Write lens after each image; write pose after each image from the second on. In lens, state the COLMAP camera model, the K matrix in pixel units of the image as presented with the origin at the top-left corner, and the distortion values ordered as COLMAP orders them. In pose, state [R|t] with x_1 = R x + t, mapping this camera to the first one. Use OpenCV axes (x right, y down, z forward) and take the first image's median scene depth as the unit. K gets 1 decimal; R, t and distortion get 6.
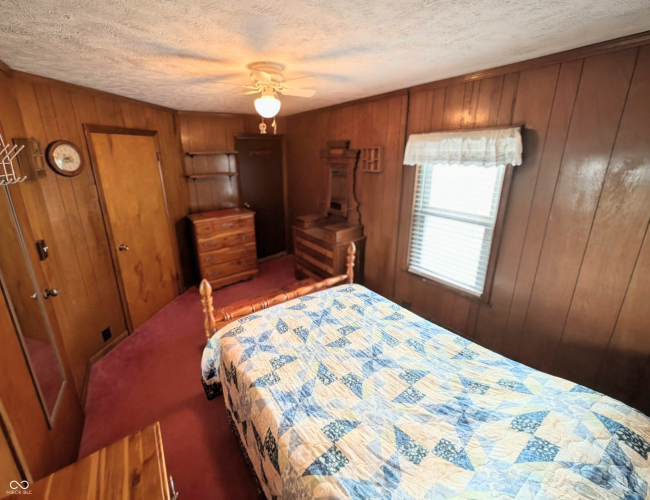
lens RADIAL K [[259.8, 0, 296.0], [0, 259.8, 239.8], [0, 0, 1]] dist [-0.000958, -0.000447]
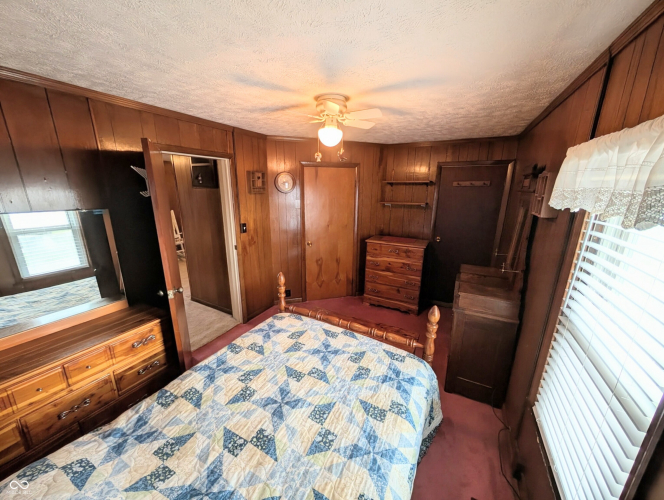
lens RADIAL K [[246.1, 0, 332.4], [0, 246.1, 251.7], [0, 0, 1]] dist [0.000708, 0.000297]
pose [[0.493201, 0.249397, -0.833399, 0.834053], [-0.295414, 0.949108, 0.109199, -0.172433], [0.818220, 0.192341, 0.541776, 0.484475]]
